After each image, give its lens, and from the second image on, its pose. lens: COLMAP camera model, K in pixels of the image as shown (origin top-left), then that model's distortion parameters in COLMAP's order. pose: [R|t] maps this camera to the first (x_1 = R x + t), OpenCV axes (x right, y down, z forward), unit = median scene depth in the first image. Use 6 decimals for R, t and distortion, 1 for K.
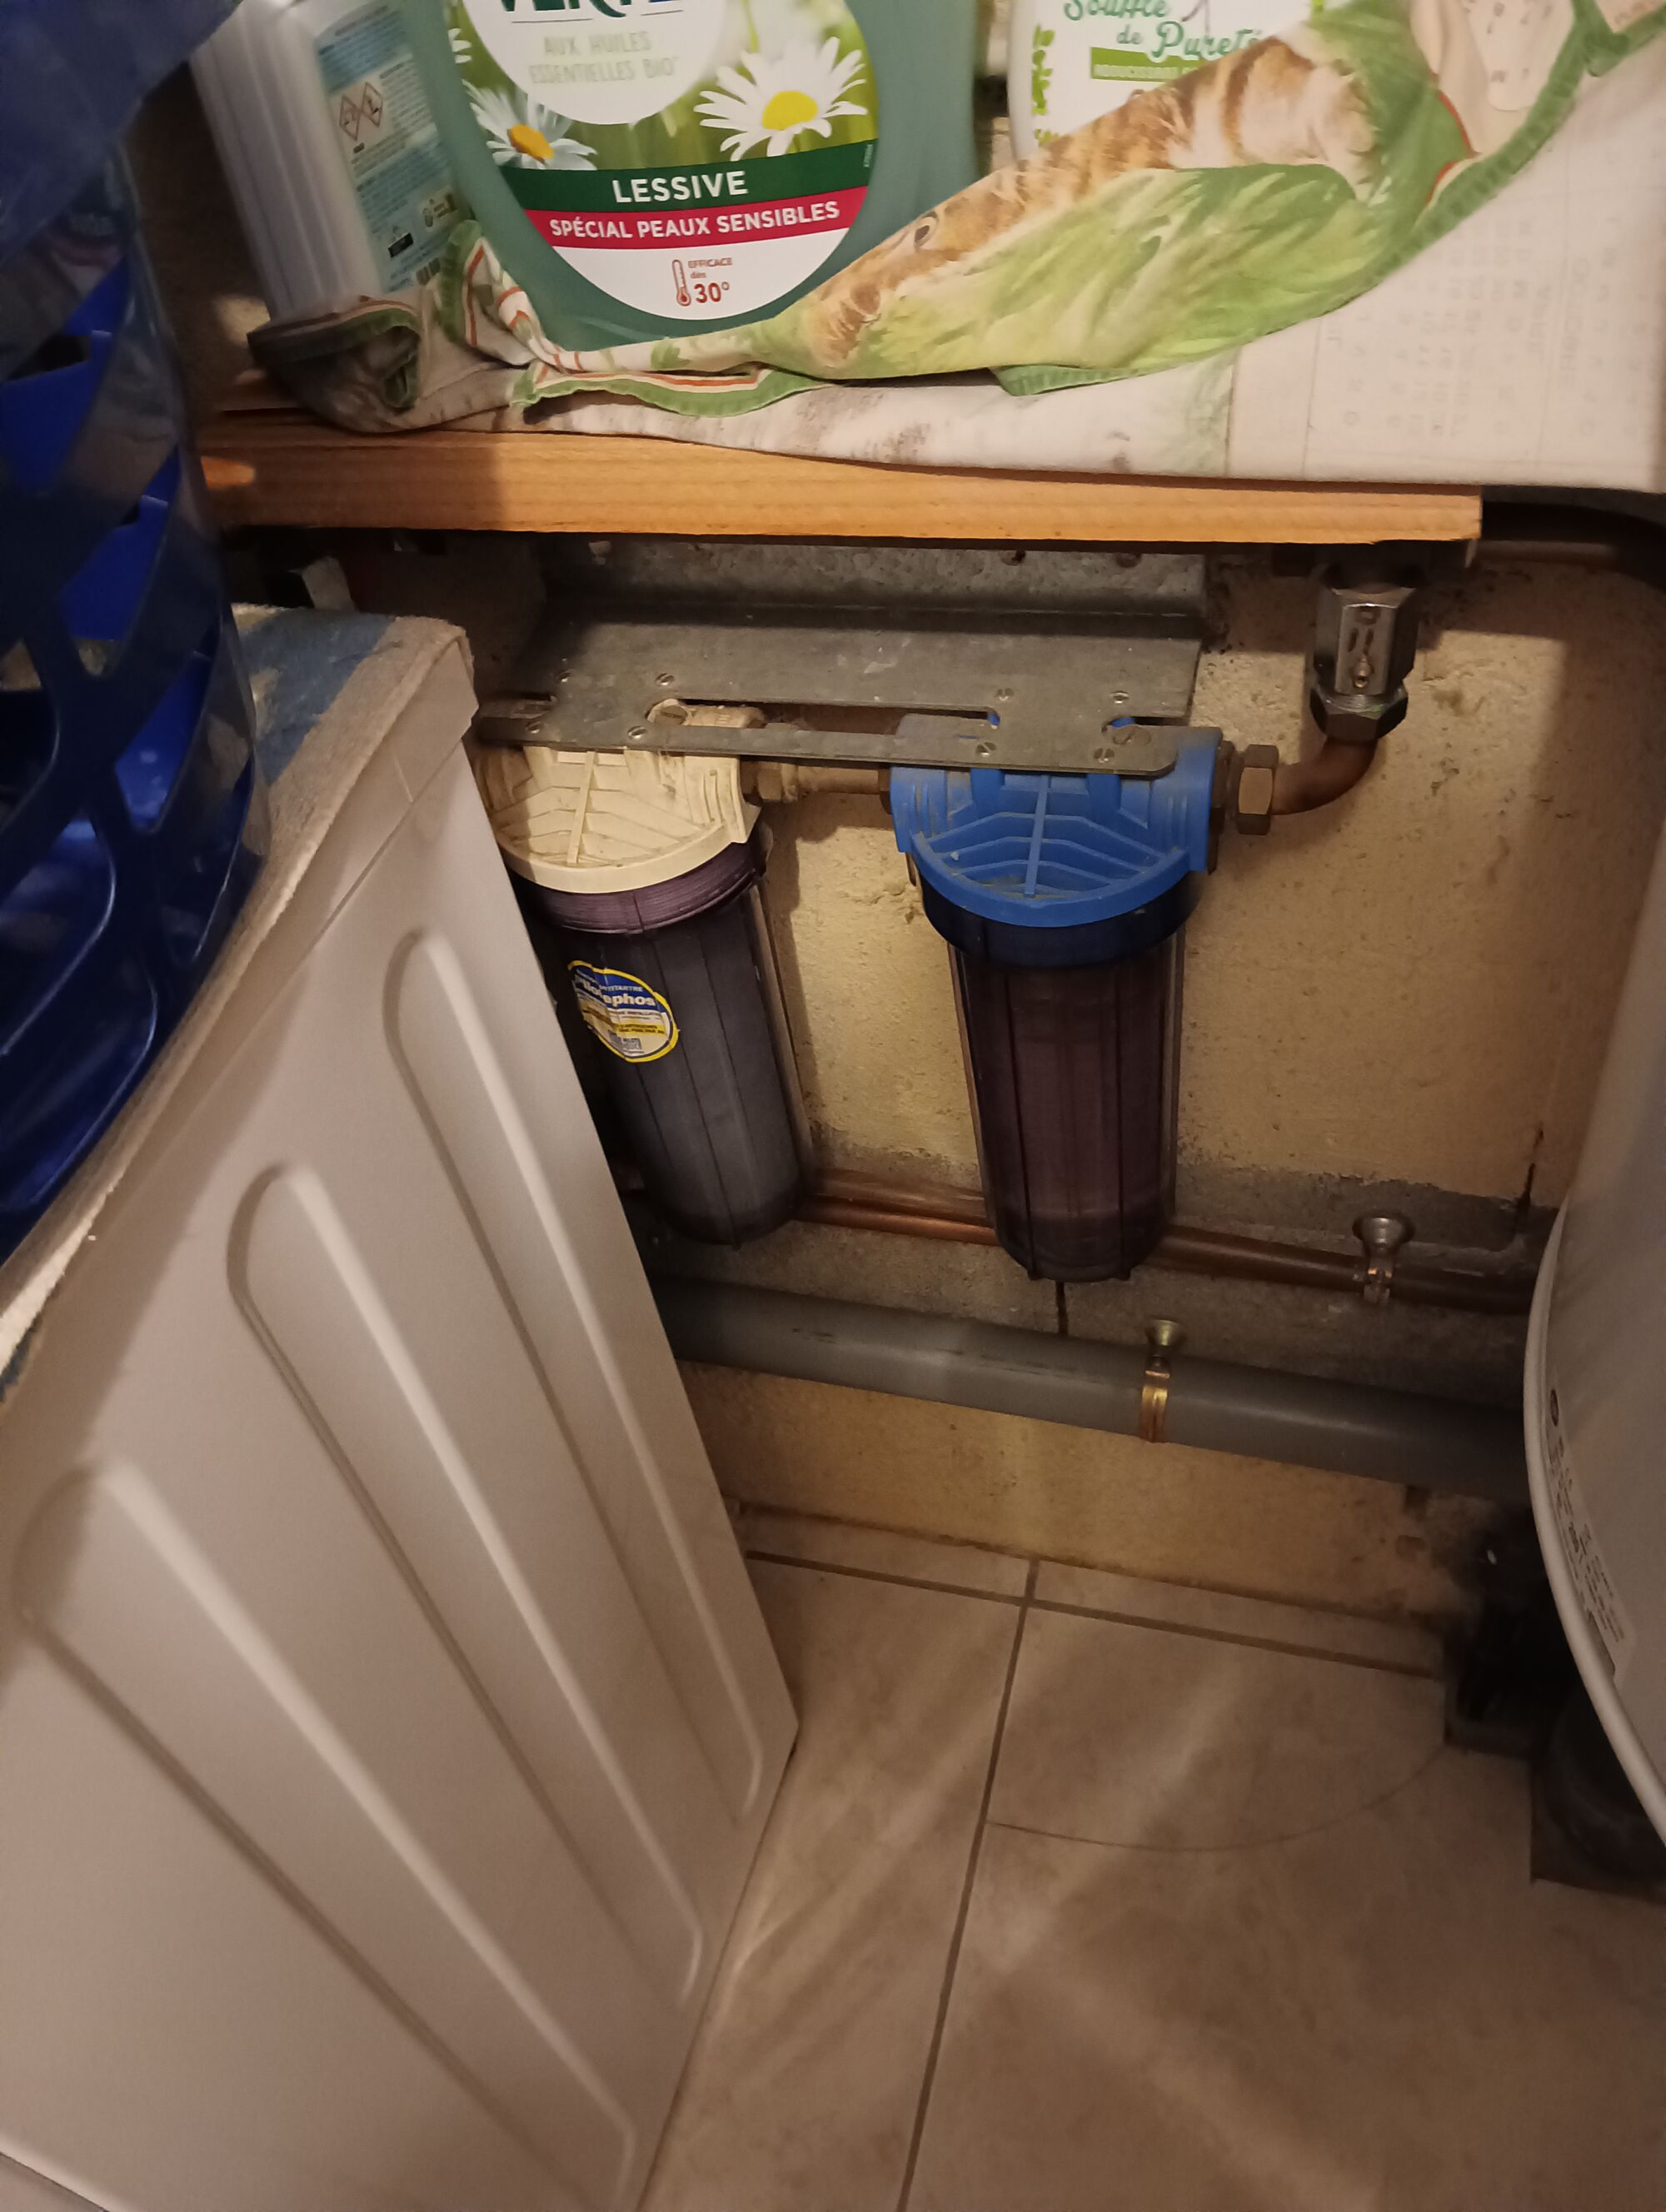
lens RADIAL K [[1829.0, 0, 829.9], [0, 1829.0, 1098.7], [0, 0, 1]] dist [0.029859, -0.059076]
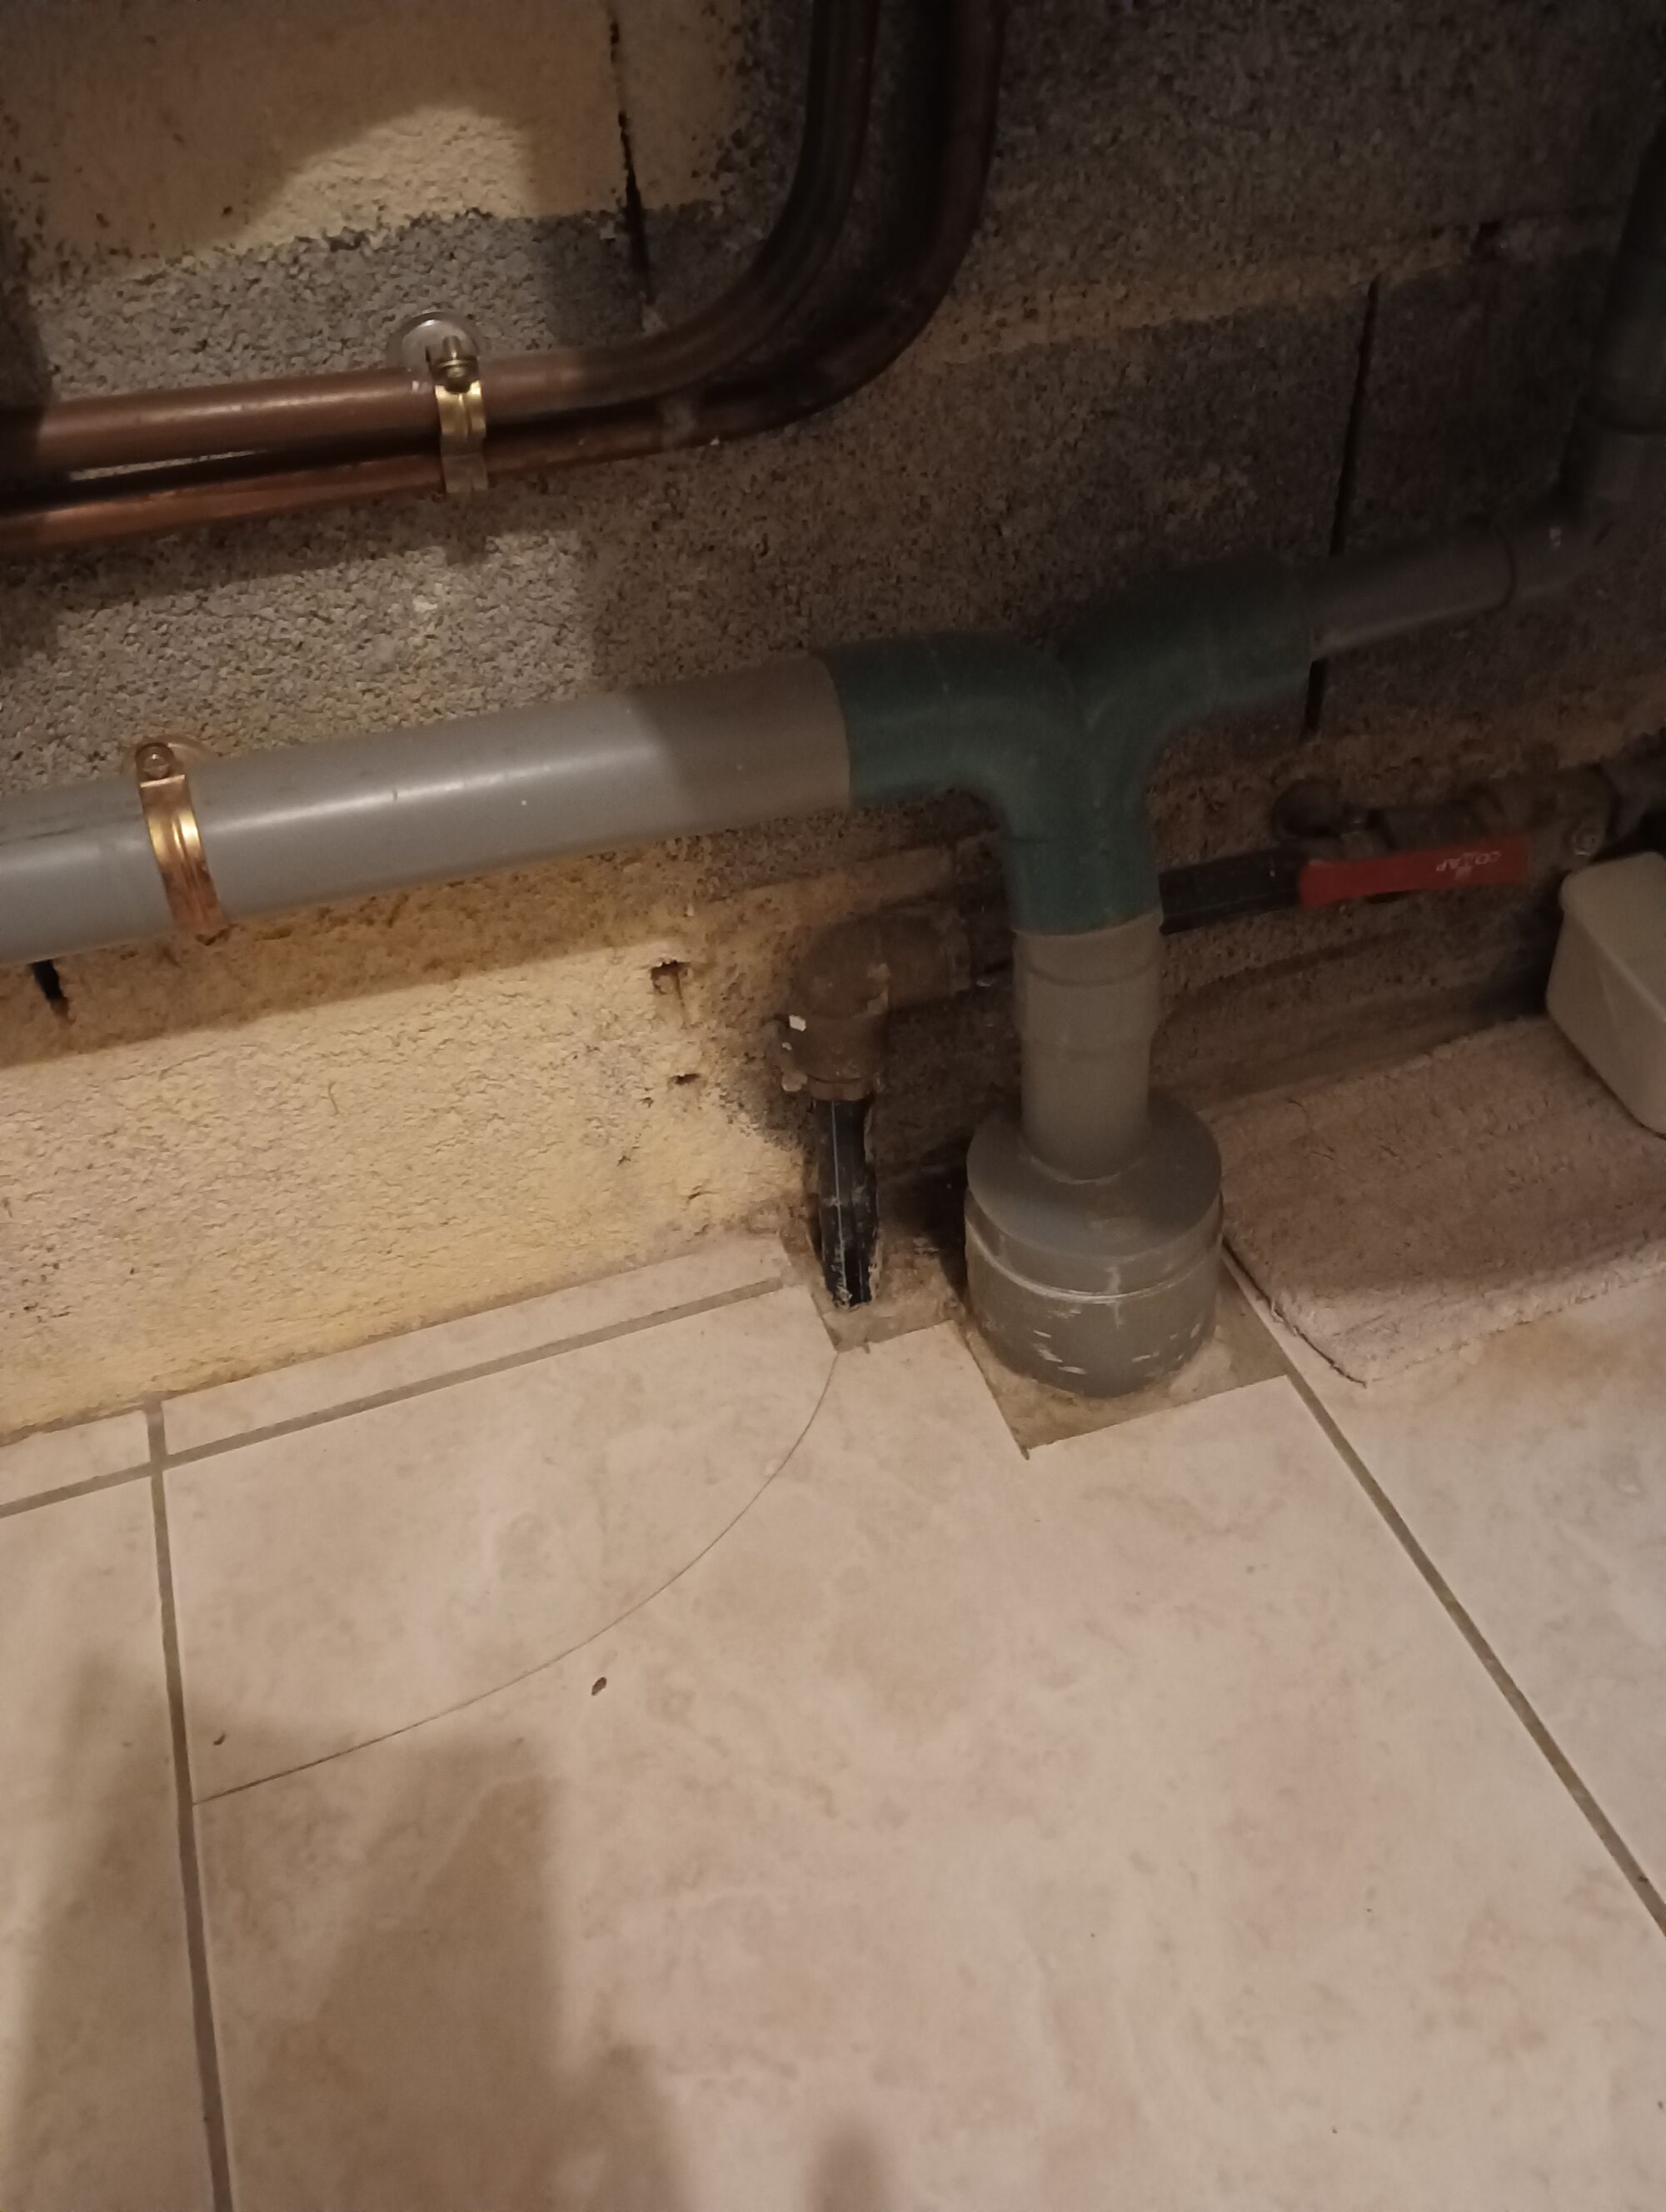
lens RADIAL K [[1829.0, 0, 847.9], [0, 1829.0, 1105.6], [0, 0, 1]] dist [0.029859, -0.059076]
pose [[0.826633, -0.310622, 0.469247, 0.050719], [0.363203, 0.931419, -0.023264, 0.265273], [-0.429839, 0.189663, 0.882761, 0.368778]]
